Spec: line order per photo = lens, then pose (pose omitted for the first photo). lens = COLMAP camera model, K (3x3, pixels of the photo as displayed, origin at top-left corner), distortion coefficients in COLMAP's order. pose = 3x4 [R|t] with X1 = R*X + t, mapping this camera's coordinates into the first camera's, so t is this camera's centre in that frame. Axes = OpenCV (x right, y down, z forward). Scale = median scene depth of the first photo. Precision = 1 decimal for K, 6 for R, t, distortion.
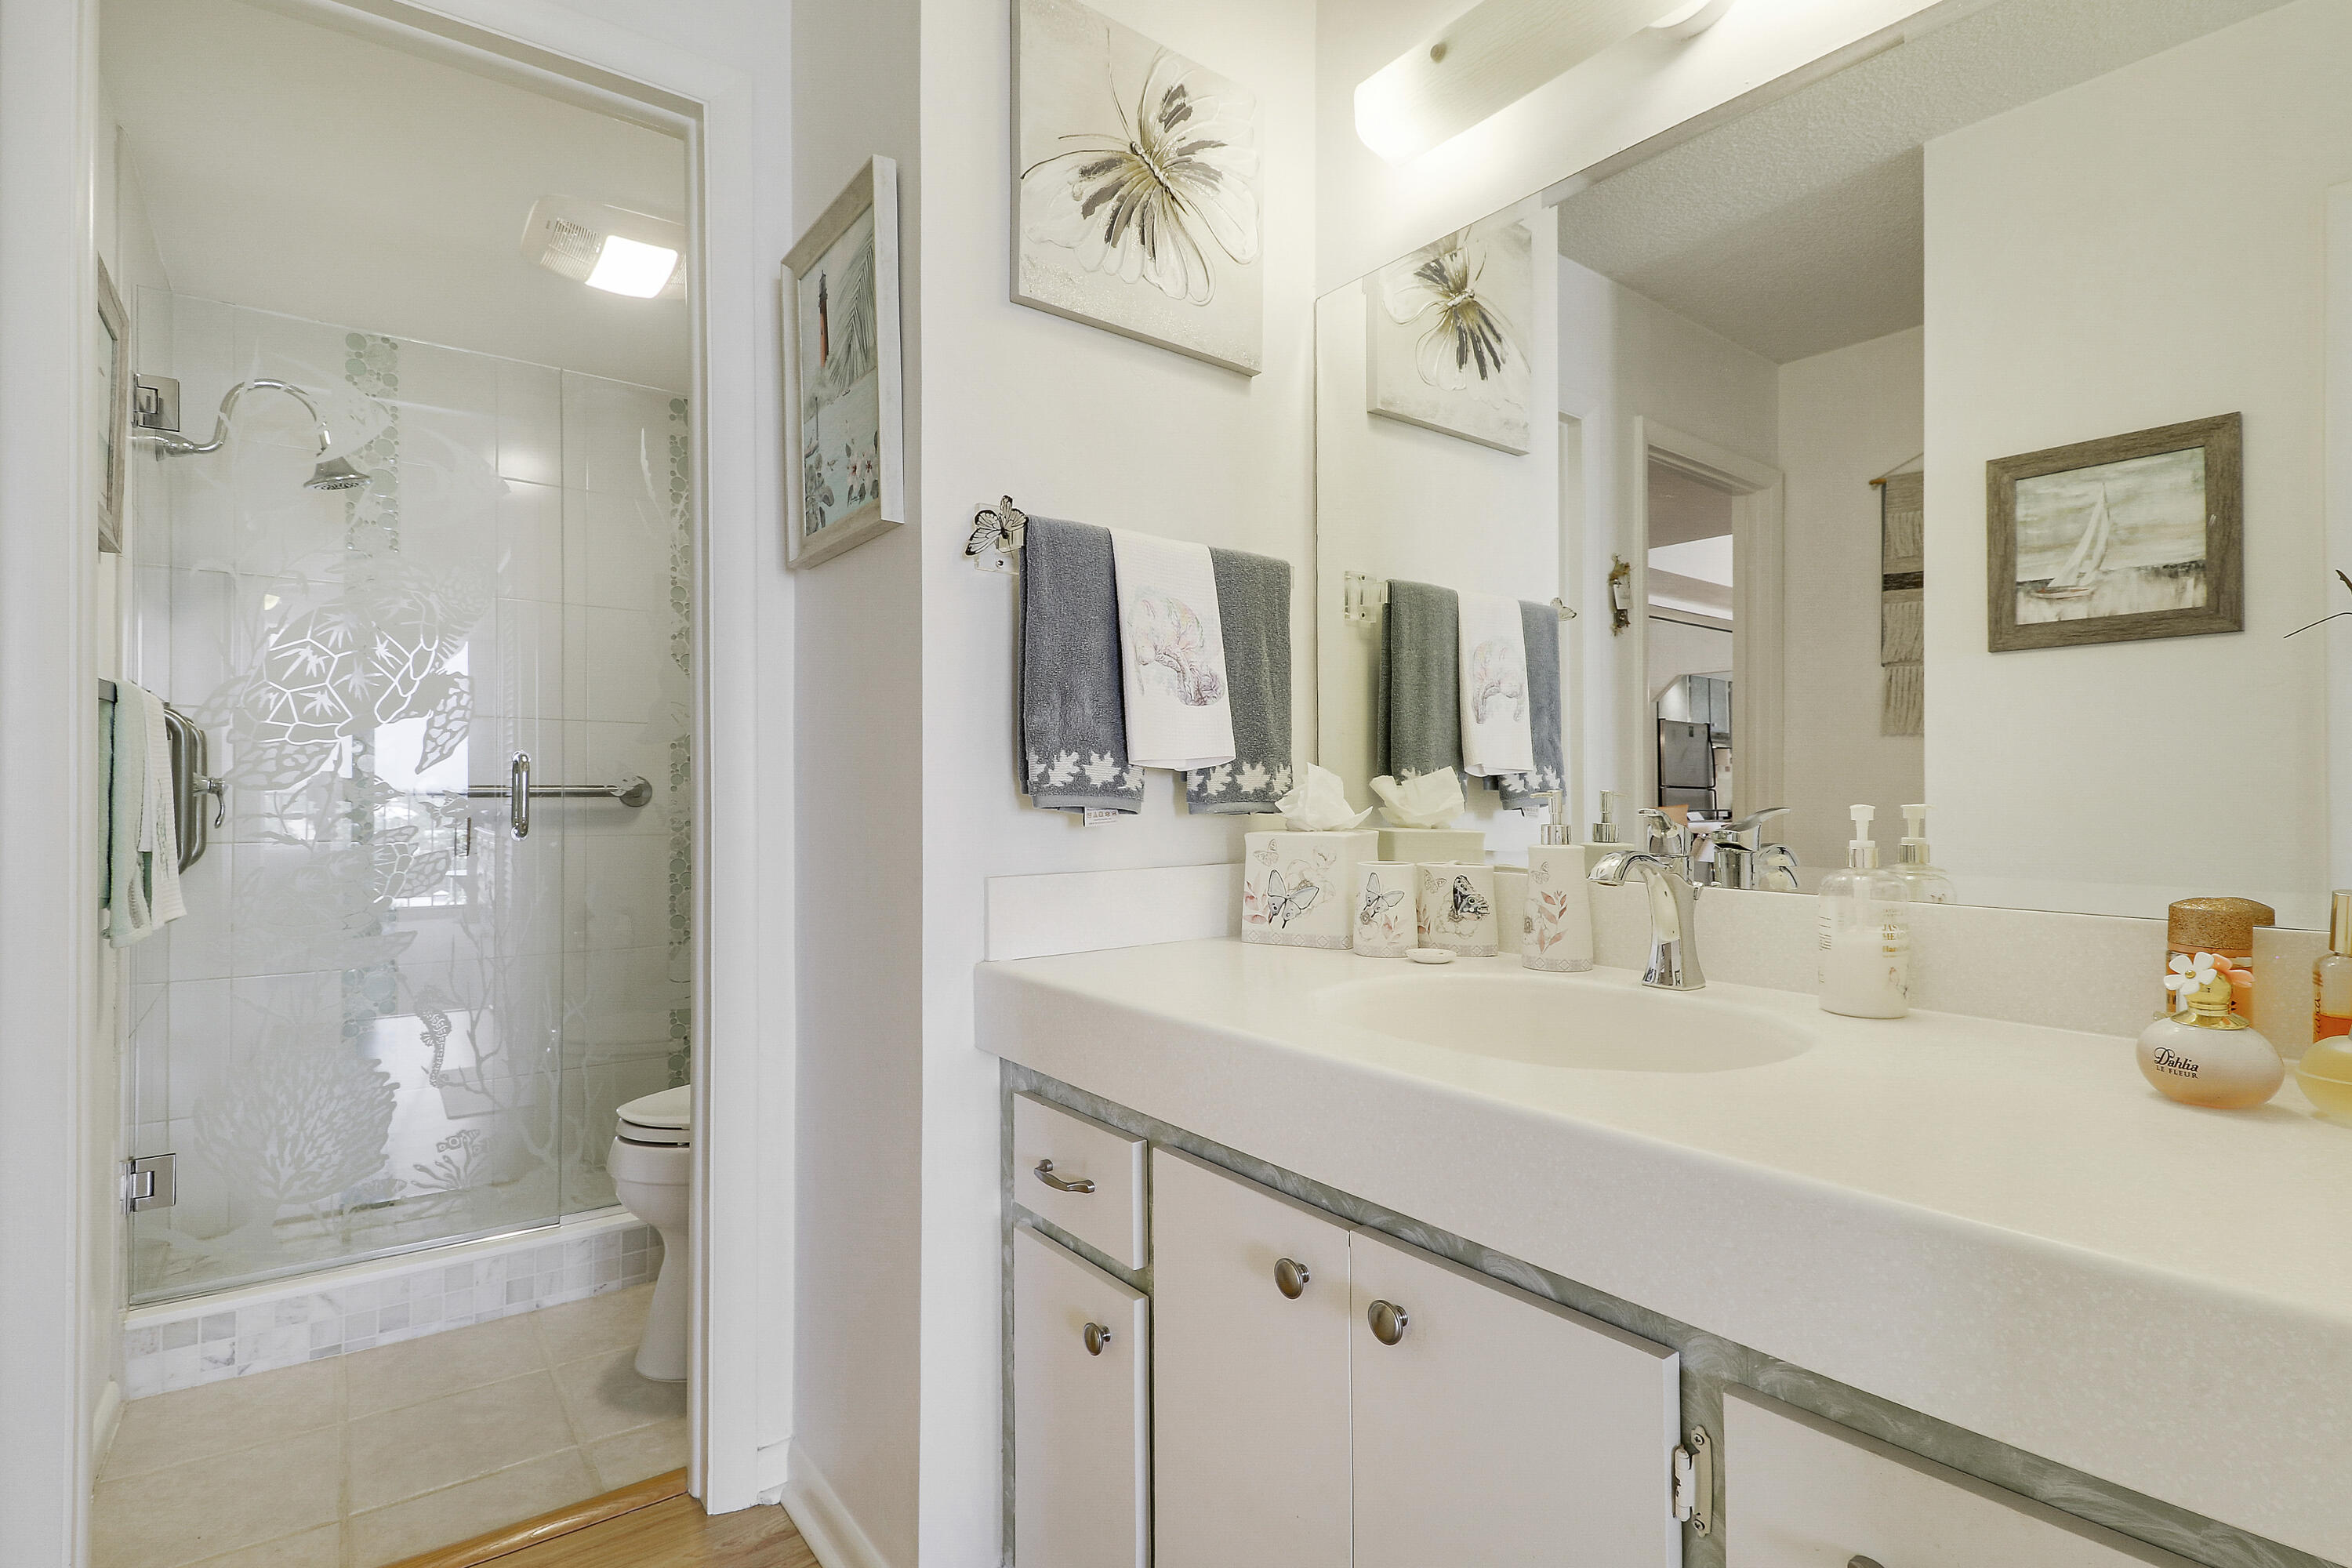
lens RADIAL K [[1126.1, 0, 1183.5], [0, 1126.1, 786.7], [0, 0, 1]] dist [-0.003746, -0.008397]
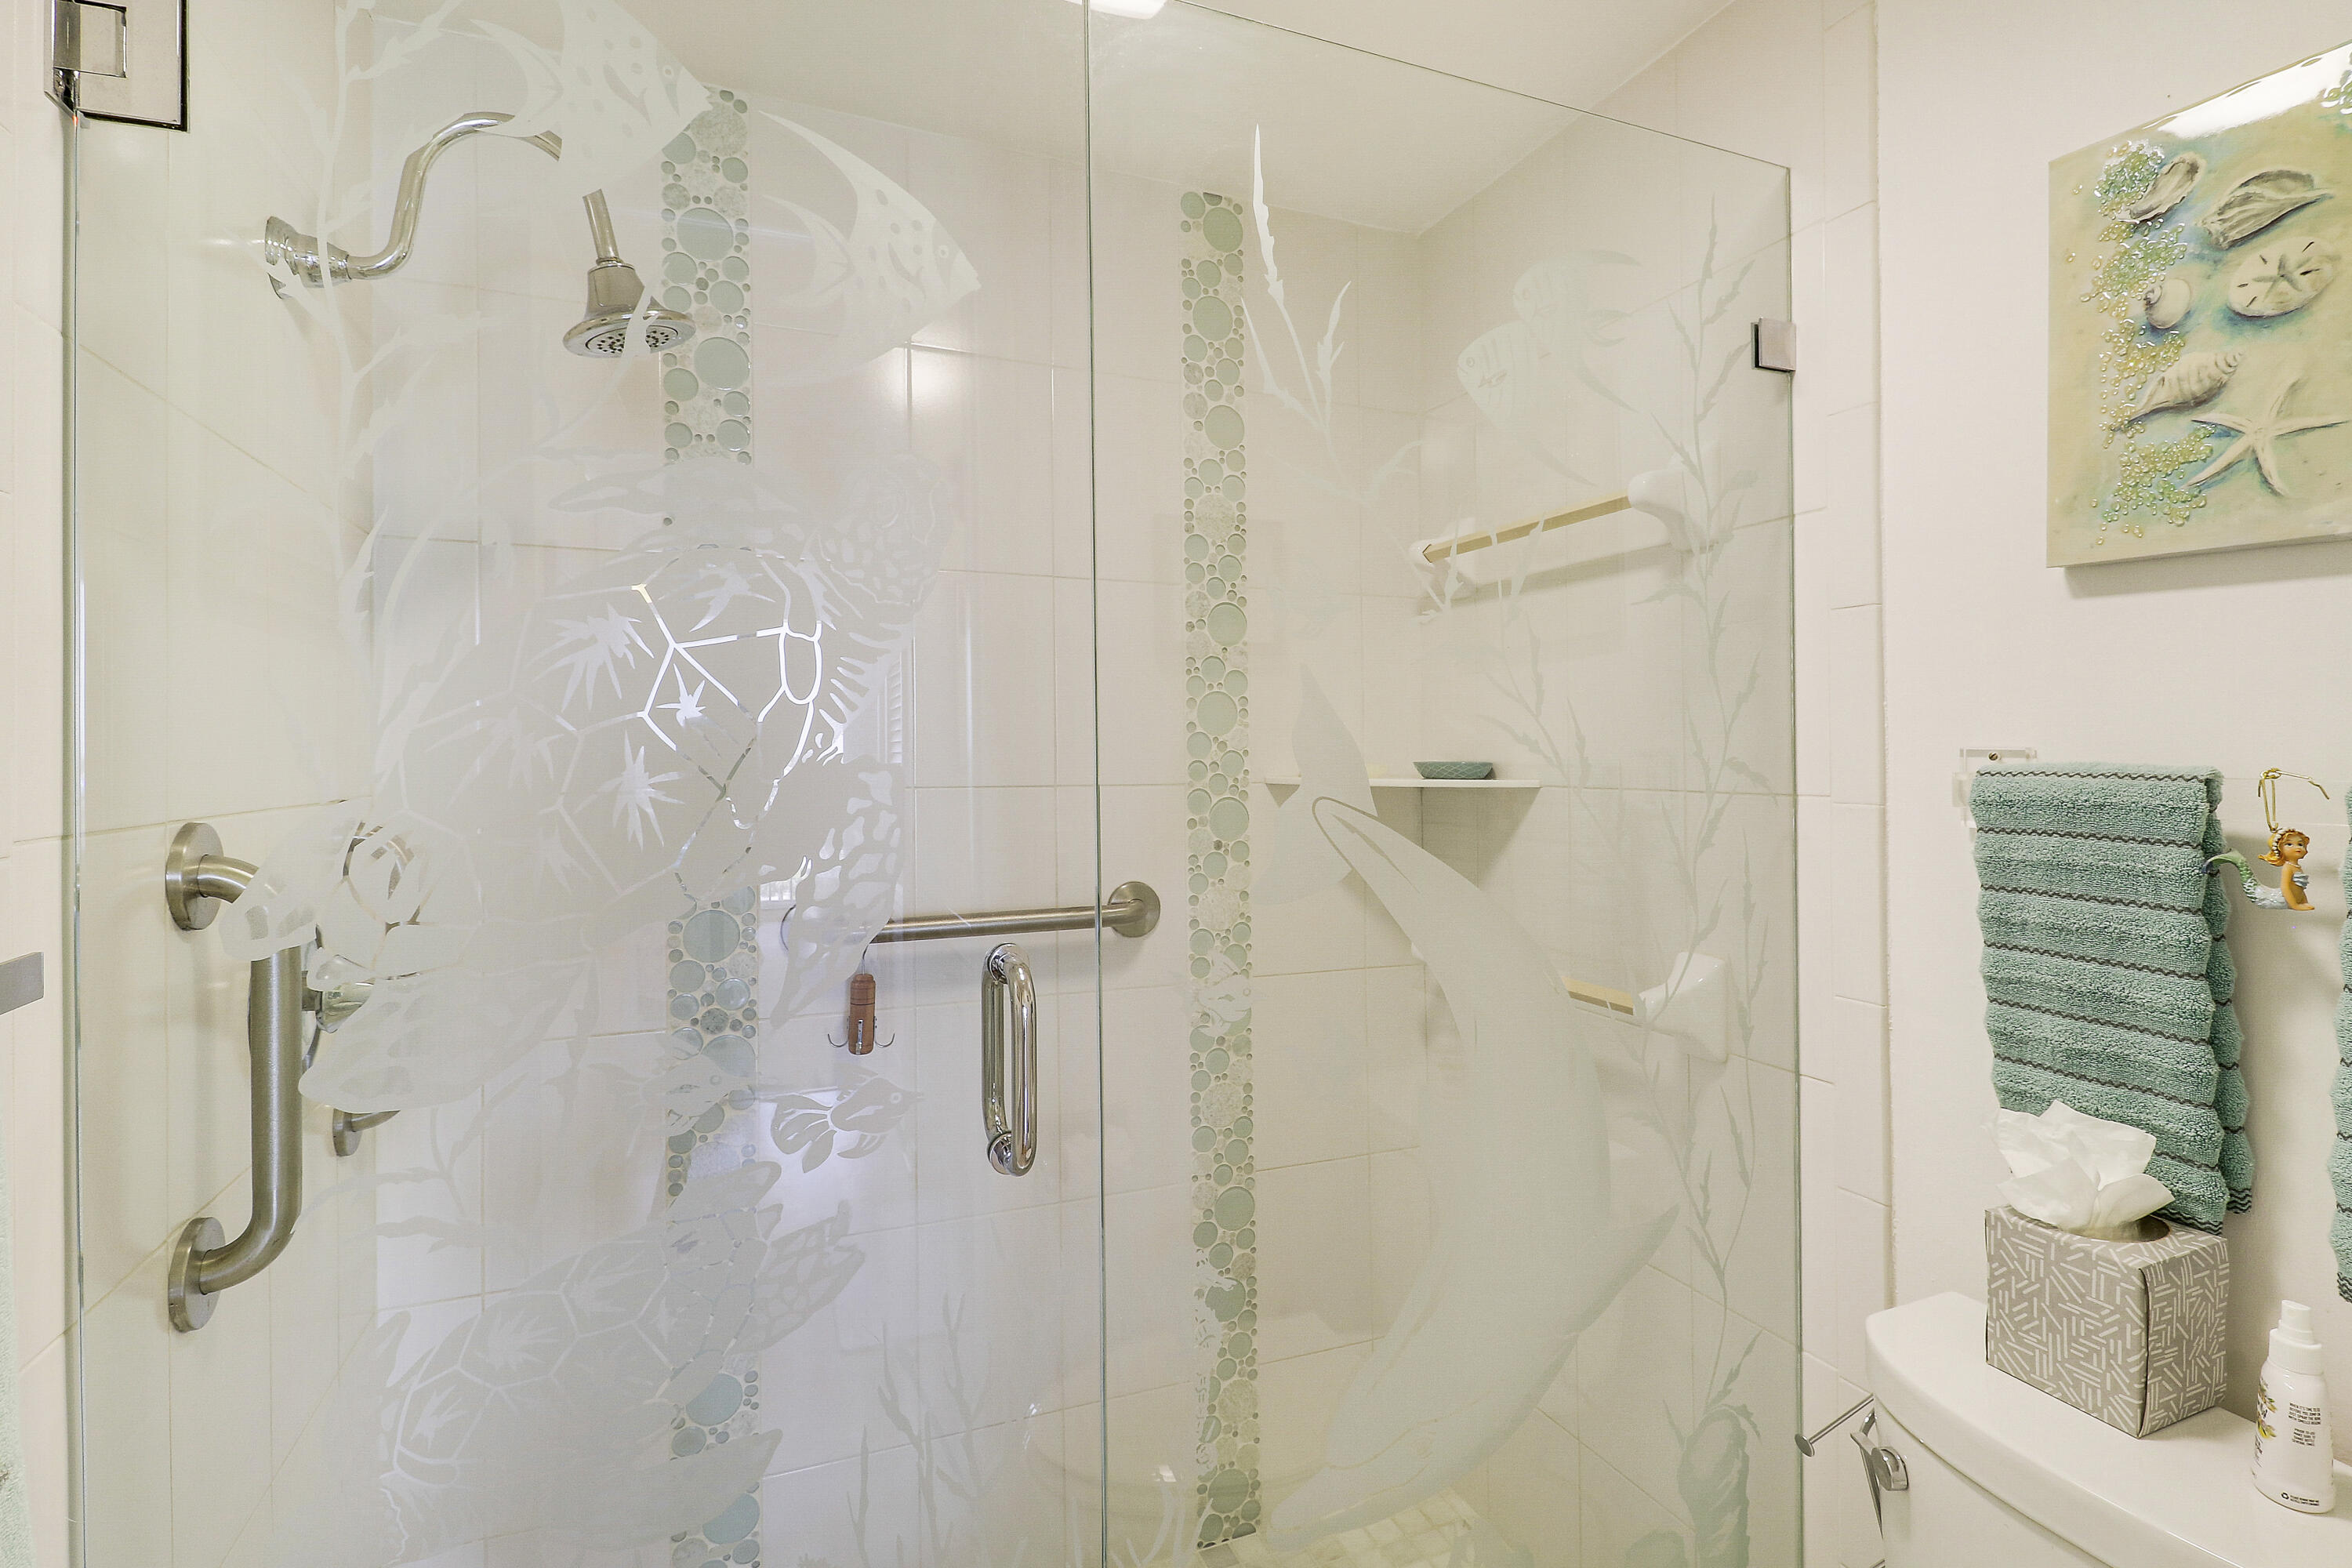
lens RADIAL K [[1126.1, 0, 1174.4], [0, 1126.1, 771.7], [0, 0, 1]] dist [-0.003746, -0.008397]
pose [[0.961319, 0.004933, -0.275392, -0.350413], [0.002153, 0.999675, 0.025421, -0.085155], [0.275427, -0.025030, 0.960996, 0.525606]]
